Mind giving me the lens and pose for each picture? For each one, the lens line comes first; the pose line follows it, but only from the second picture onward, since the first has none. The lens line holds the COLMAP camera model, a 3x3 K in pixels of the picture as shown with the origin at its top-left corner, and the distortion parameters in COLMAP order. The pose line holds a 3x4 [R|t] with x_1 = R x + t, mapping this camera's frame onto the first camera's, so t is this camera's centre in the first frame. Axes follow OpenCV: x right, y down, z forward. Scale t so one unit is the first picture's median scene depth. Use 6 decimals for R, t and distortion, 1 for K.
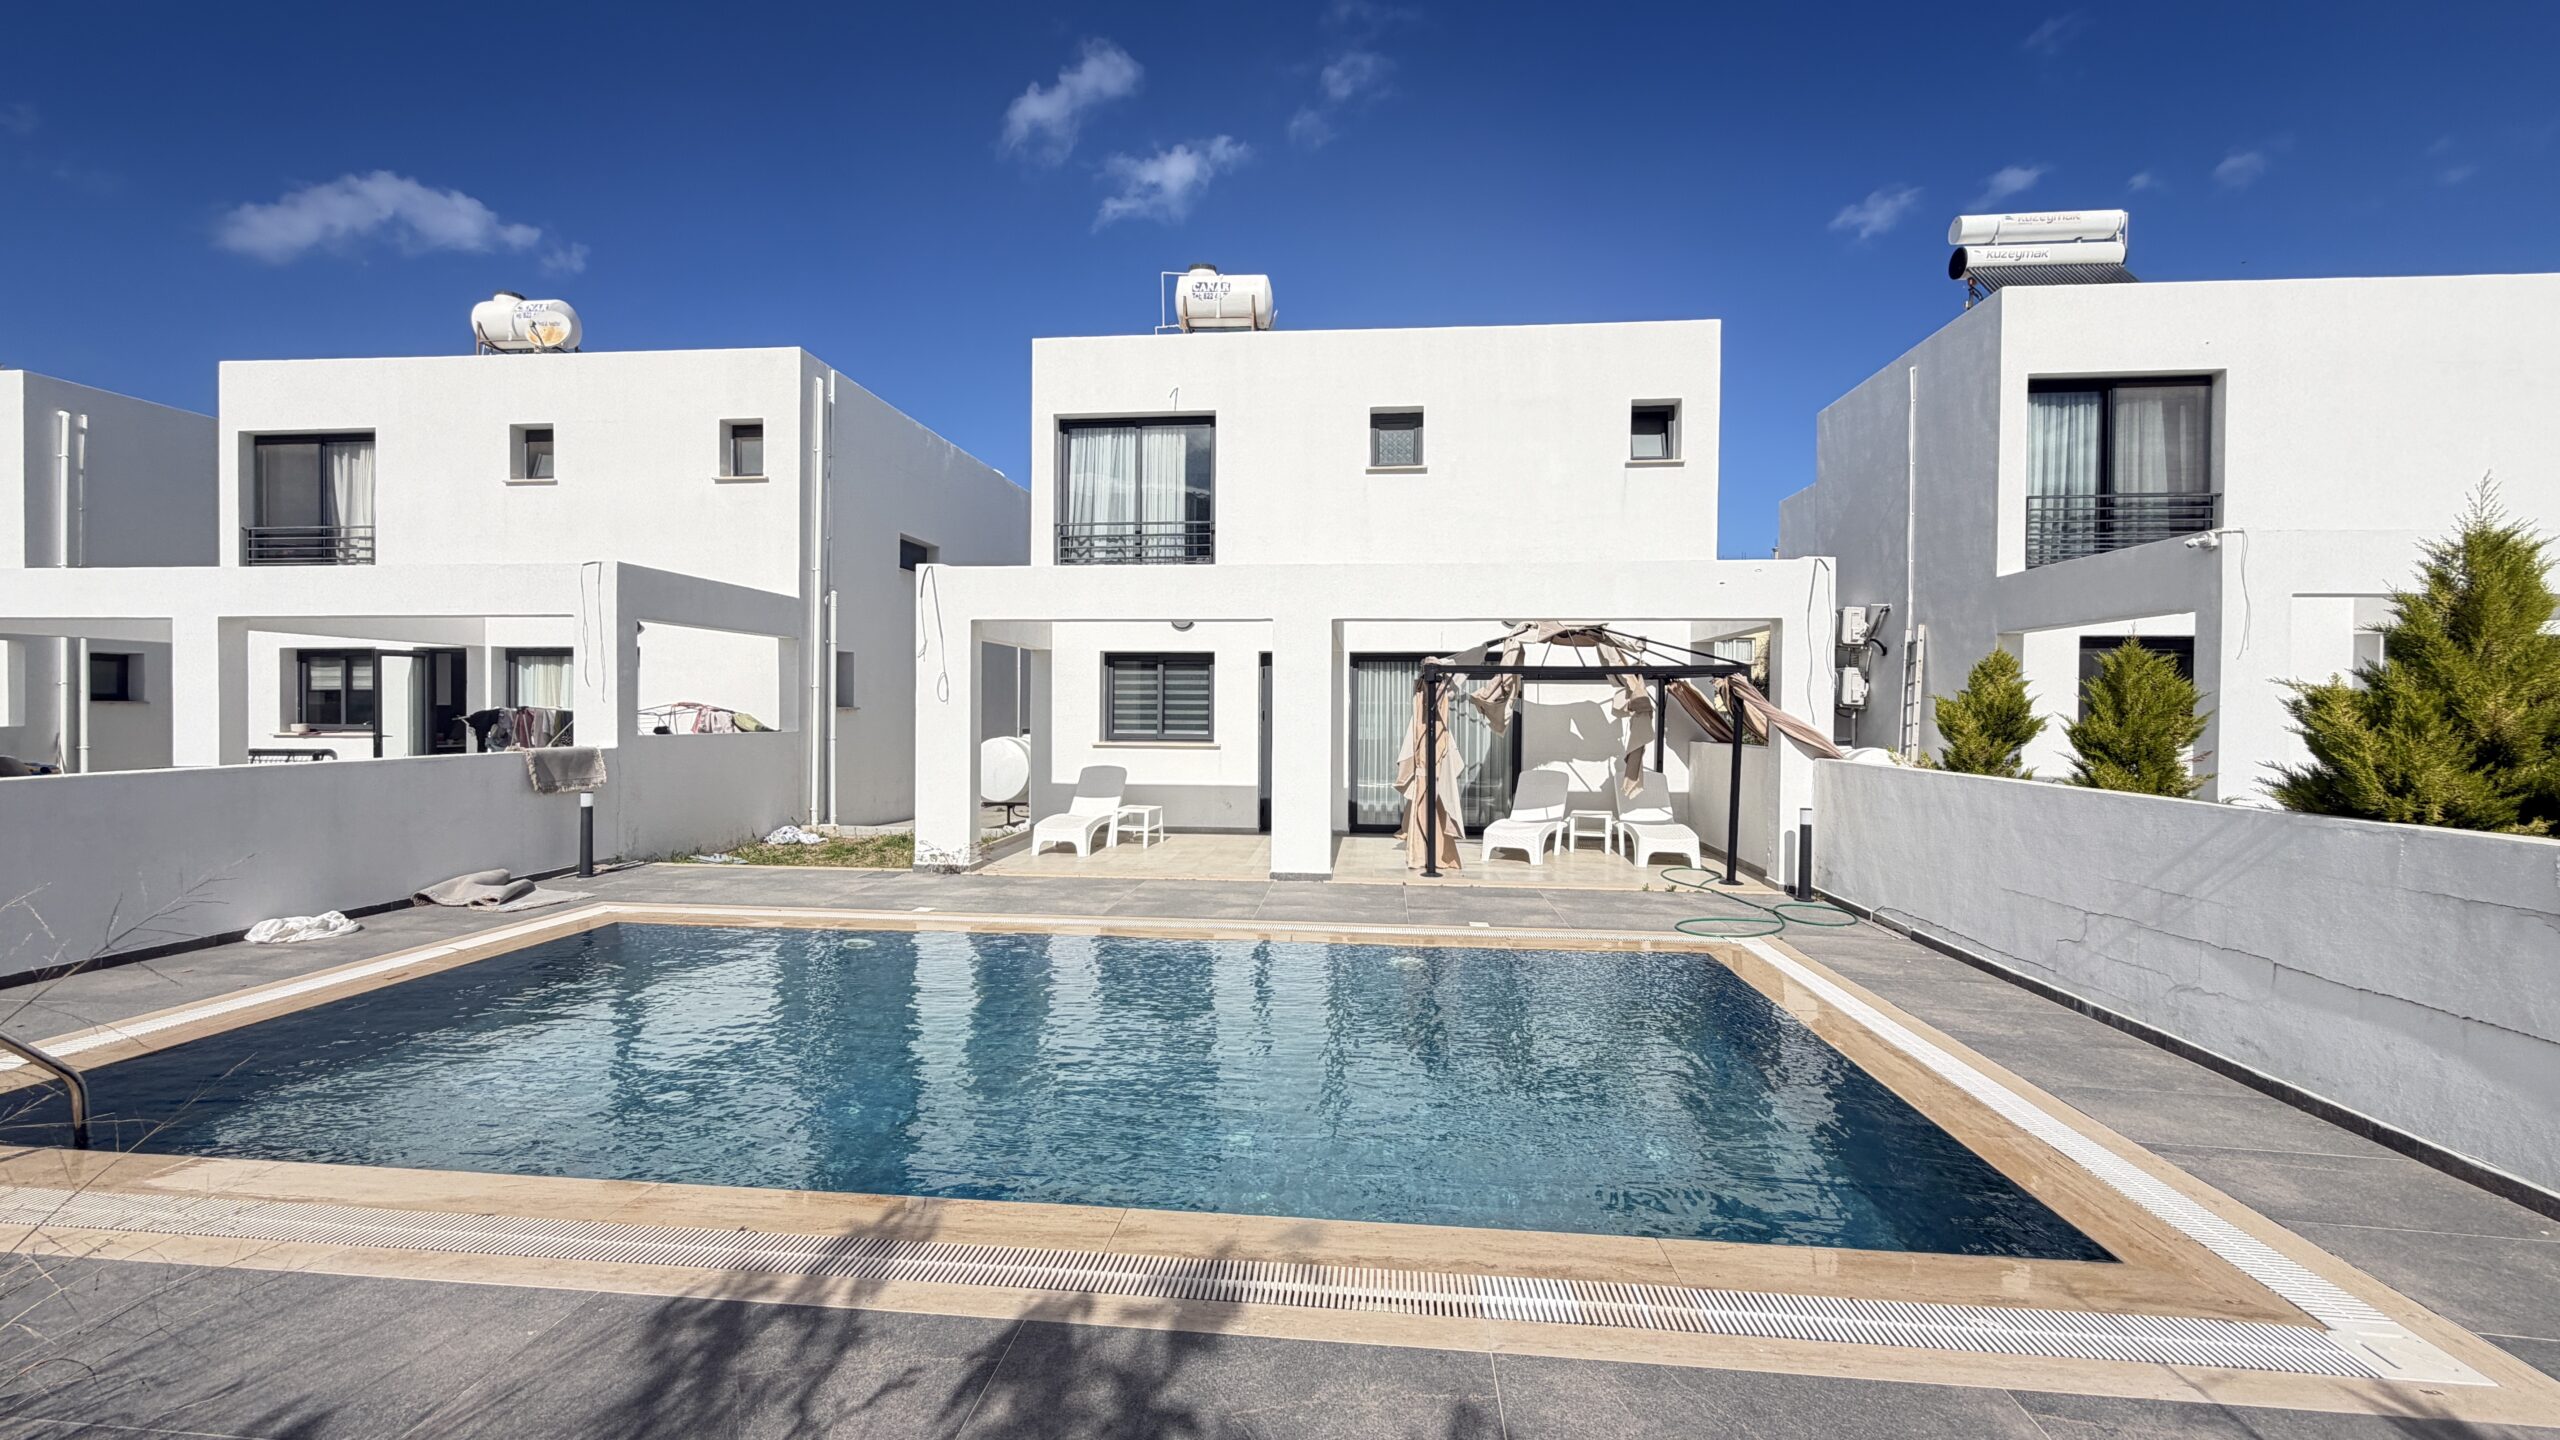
lens RADIAL K [[1017.9, 0, 1279.9], [0, 1017.9, 720.9], [0, 0, 1]] dist [0.001791, -0.000014]
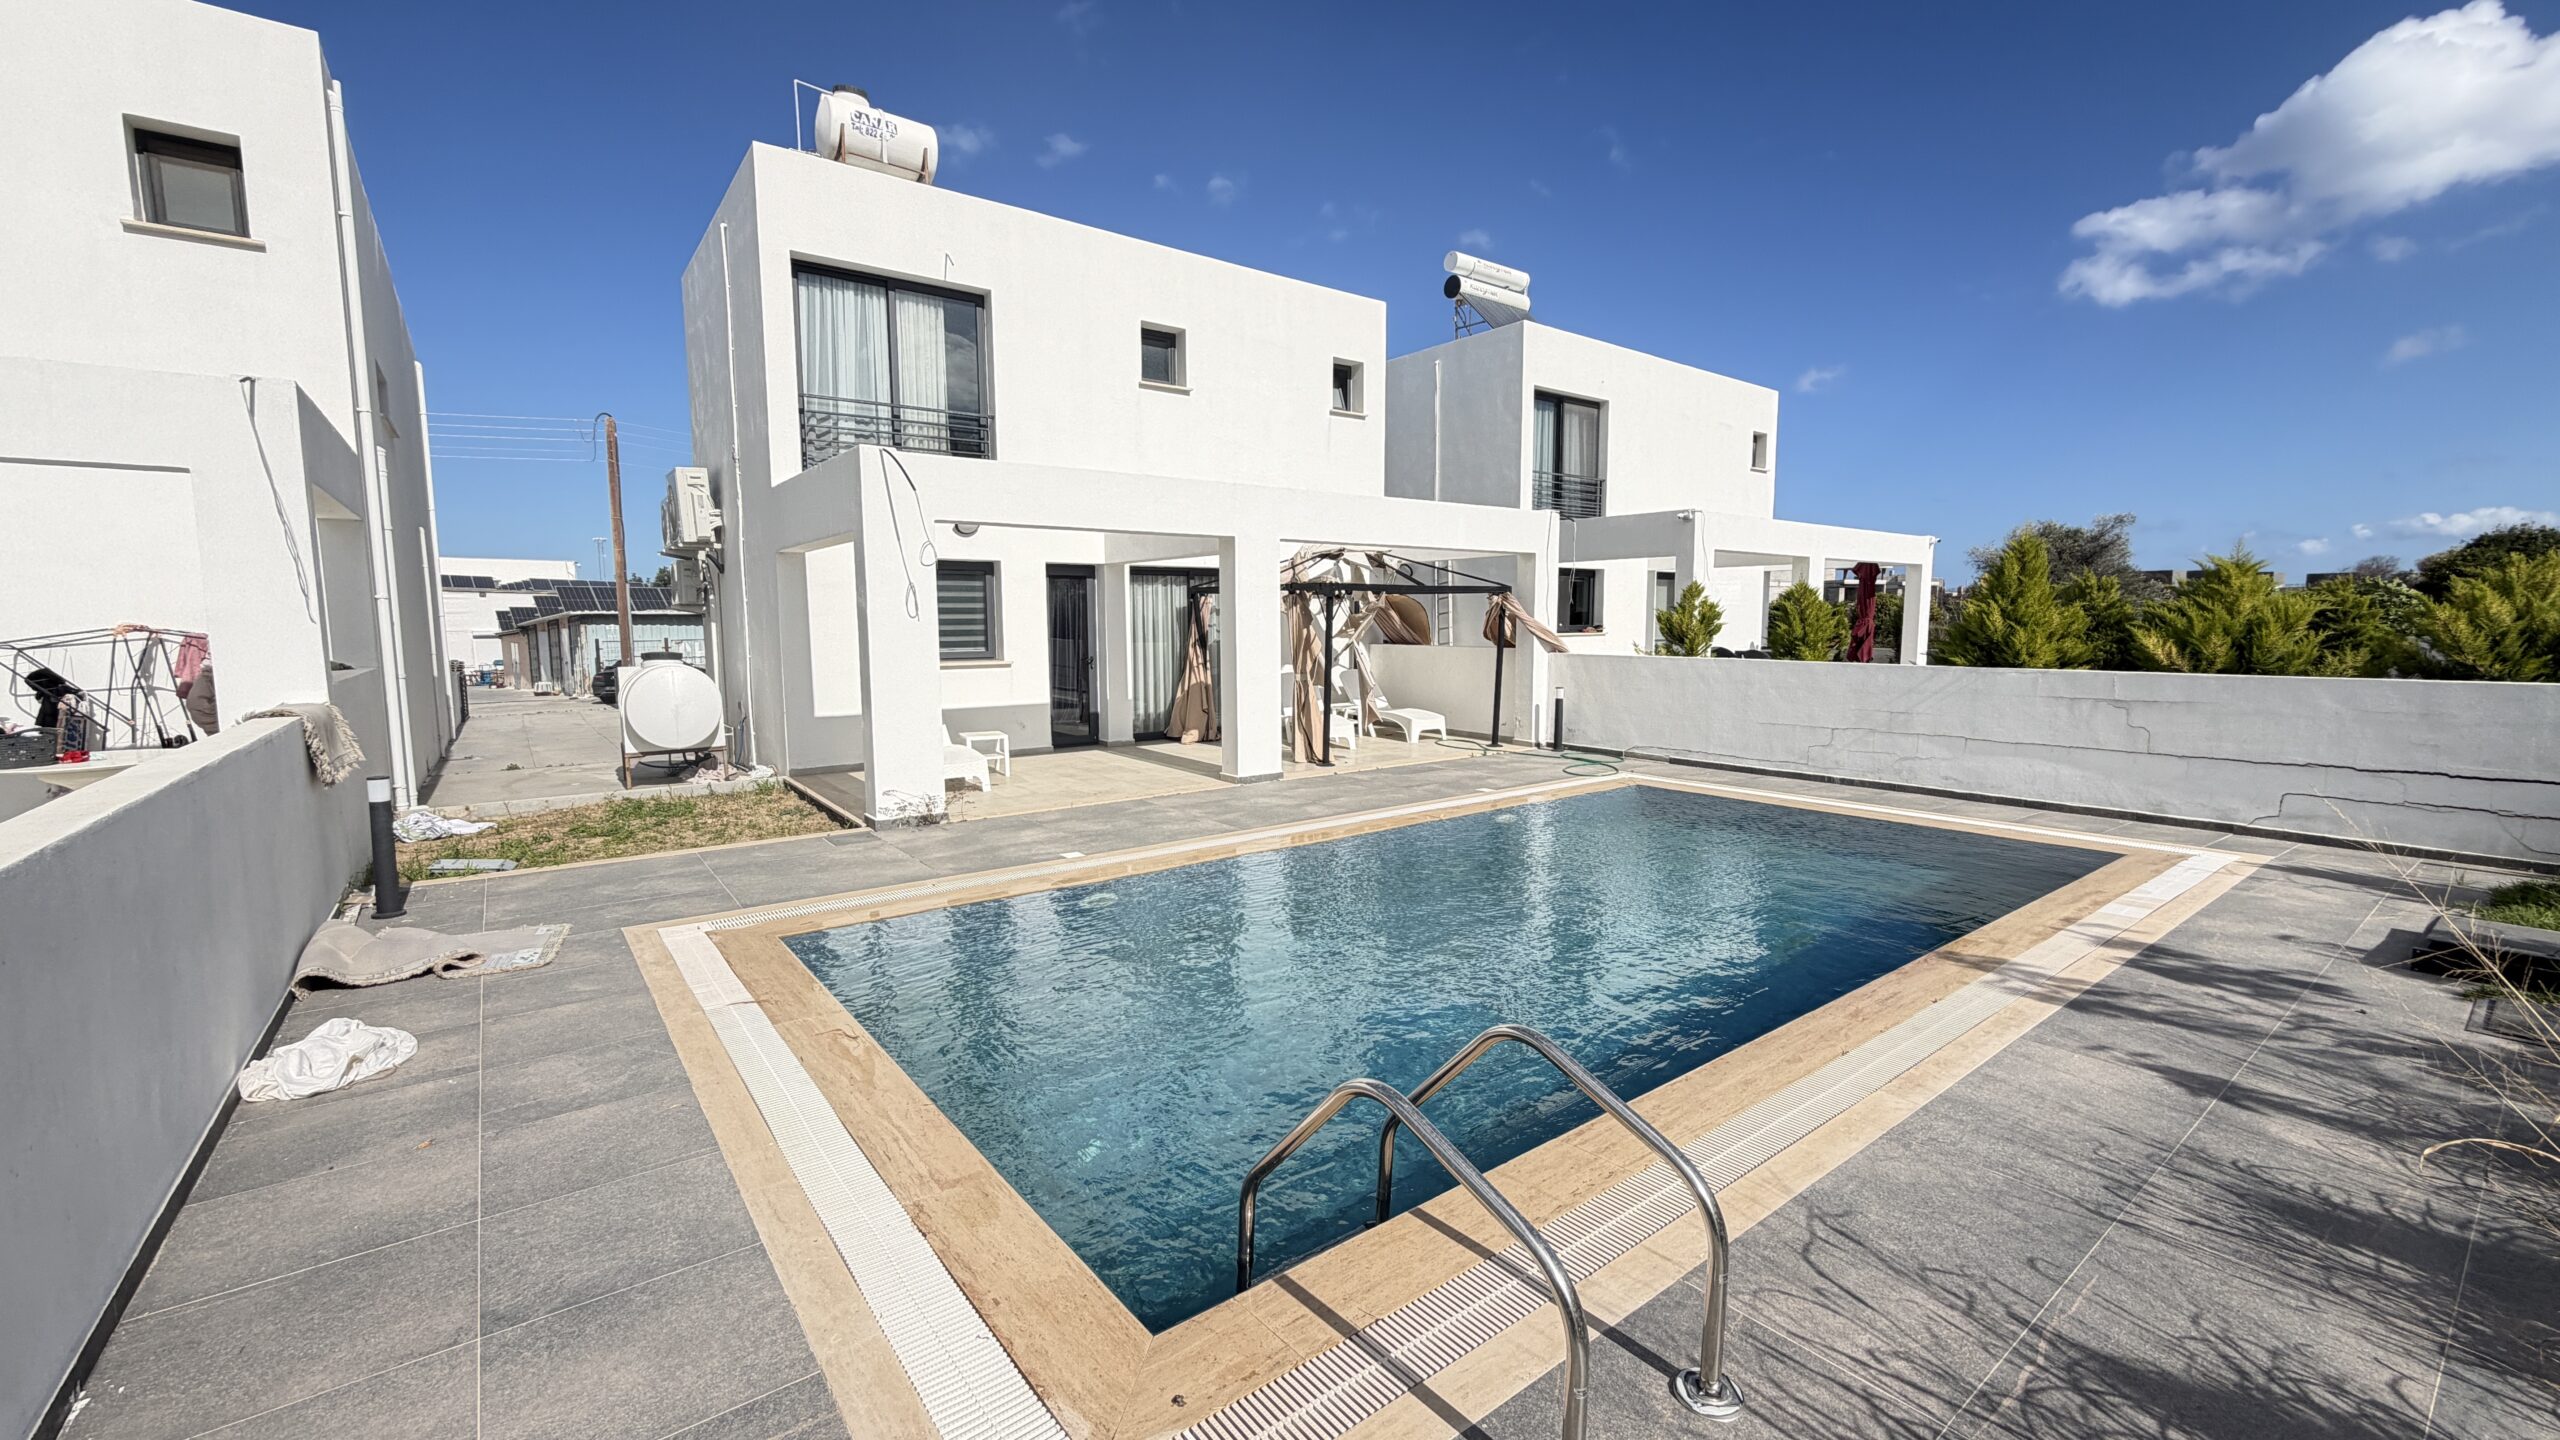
lens RADIAL K [[1026.4, 0, 1282.3], [0, 1026.4, 707.3], [0, 0, 1]] dist [0.005825, 0.000080]
pose [[0.728026, -0.069811, 0.681985, -0.562155], [0.015910, 0.996254, 0.084997, -0.011879], [-0.685365, -0.051030, 0.726410, 0.154942]]
